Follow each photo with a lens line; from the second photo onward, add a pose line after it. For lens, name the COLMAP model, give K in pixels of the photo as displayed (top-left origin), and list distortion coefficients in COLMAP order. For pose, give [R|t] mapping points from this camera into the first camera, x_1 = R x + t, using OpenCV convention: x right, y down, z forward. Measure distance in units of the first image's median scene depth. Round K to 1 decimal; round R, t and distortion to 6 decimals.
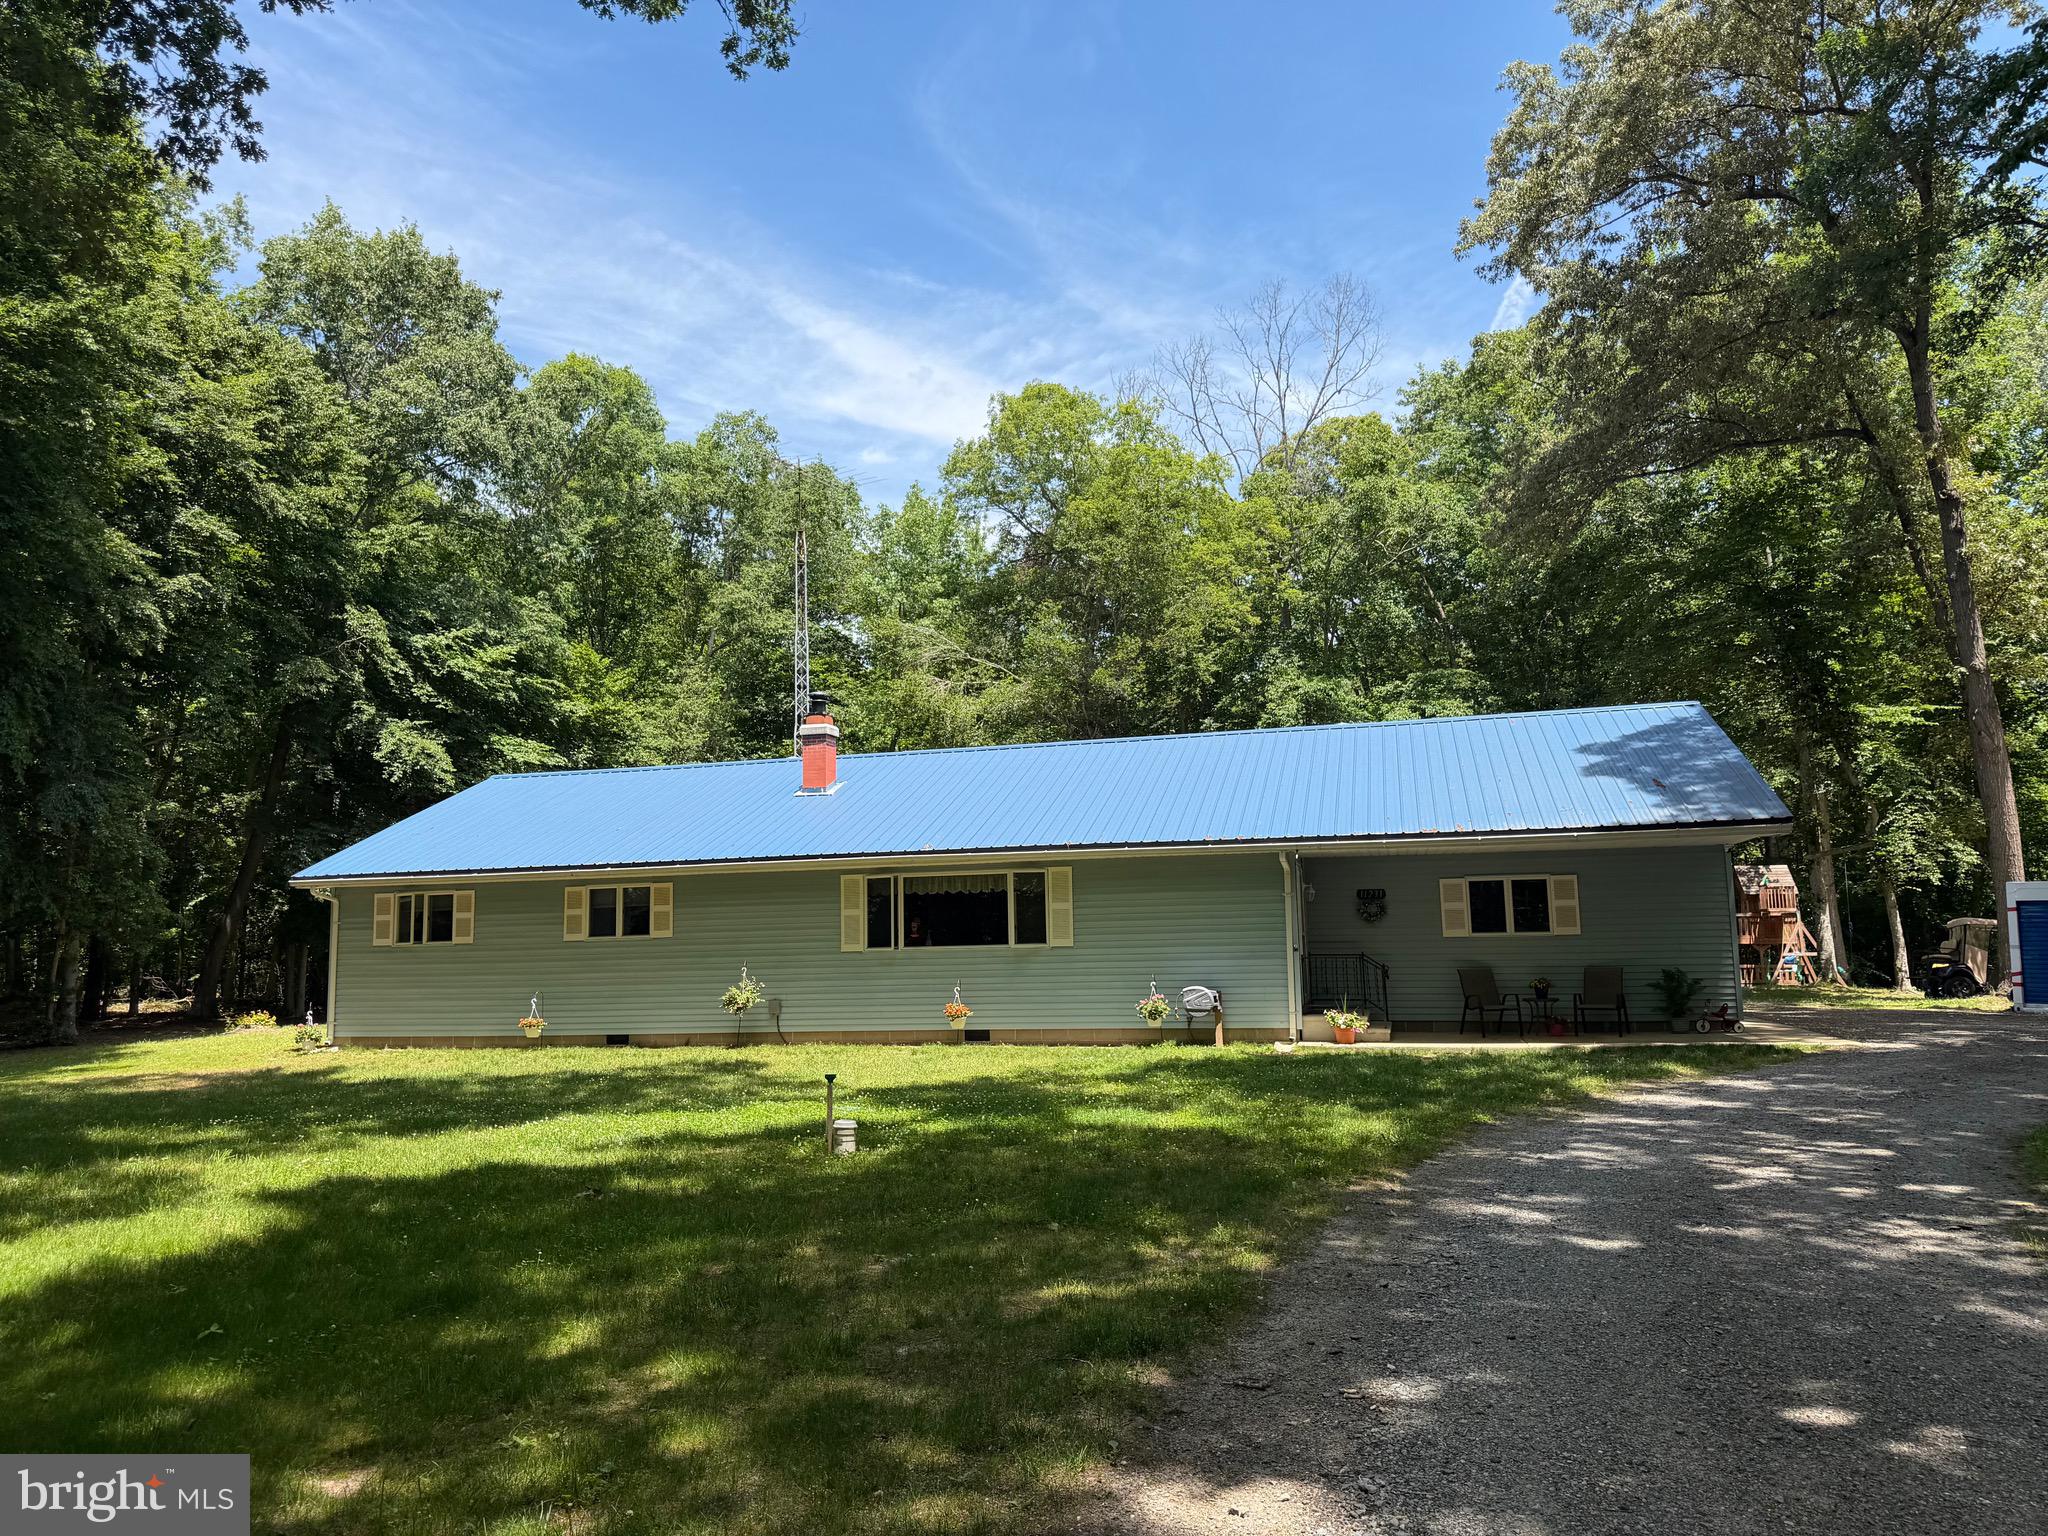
lens RADIAL K [[1430.0, 0, 1024.0], [0, 1430.0, 768.0], [0, 0, 1]] dist [0.088833, -0.125005]
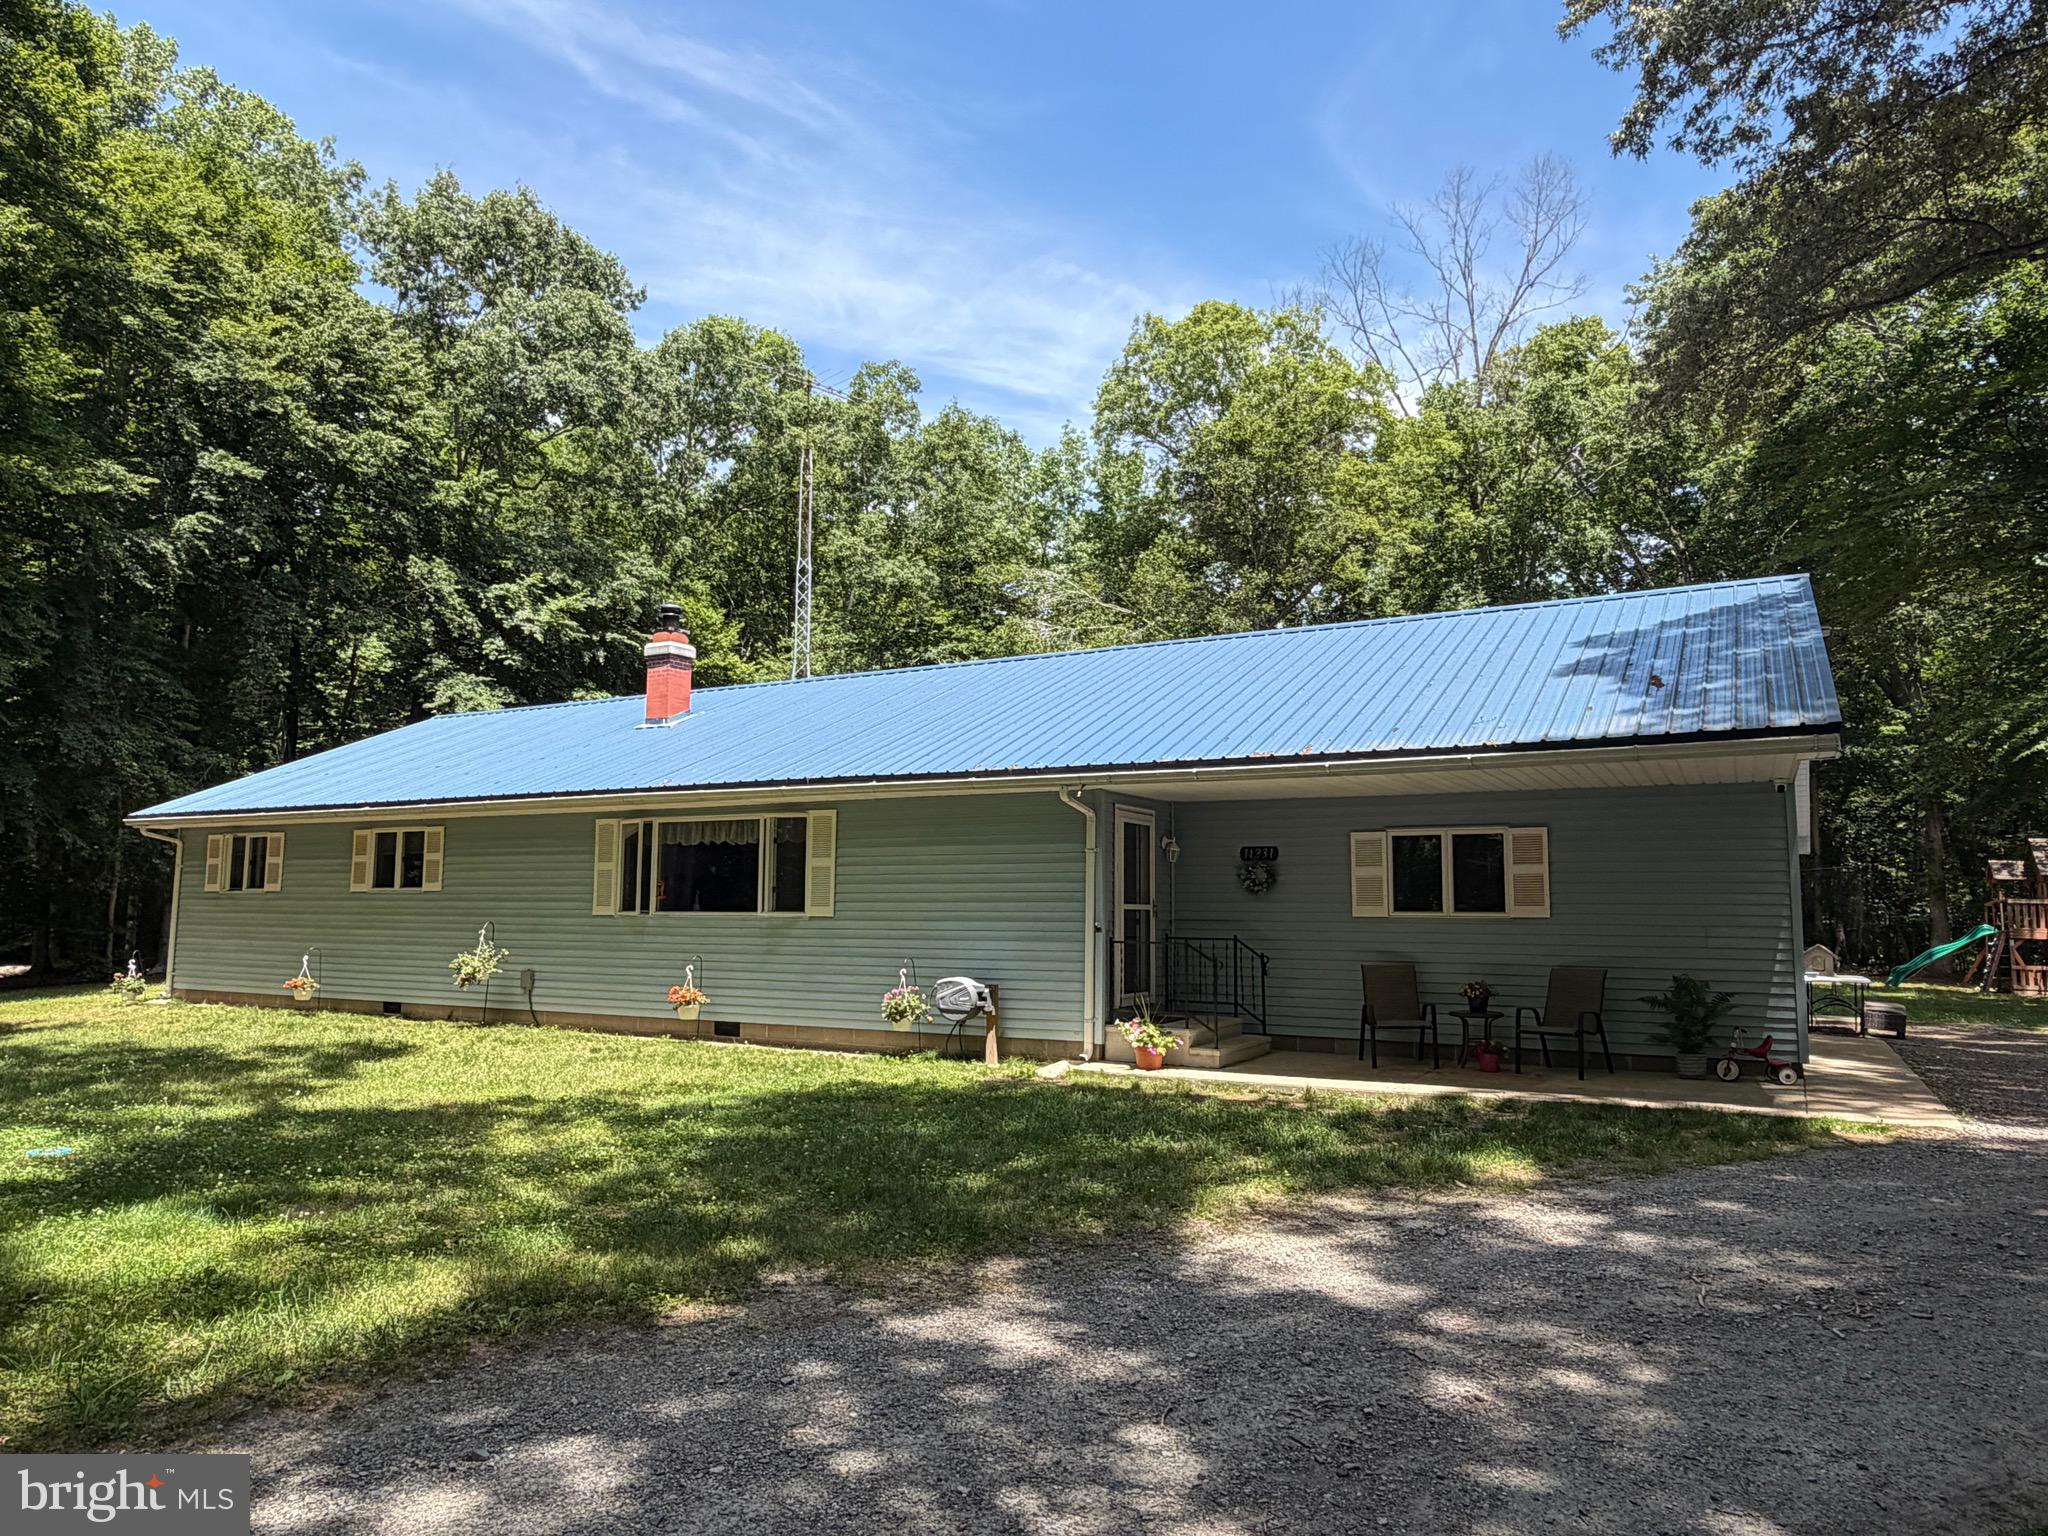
lens RADIAL K [[1398.1, 0, 1024.0], [0, 1398.1, 768.0], [0, 0, 1]] dist [-0.088330, 0.299488]
pose [[0.970250, 0.003638, -0.242078, 0.295604], [-0.001482, 0.999958, 0.009089, 0.040084], [0.242101, -0.008460, 0.970214, 0.318399]]
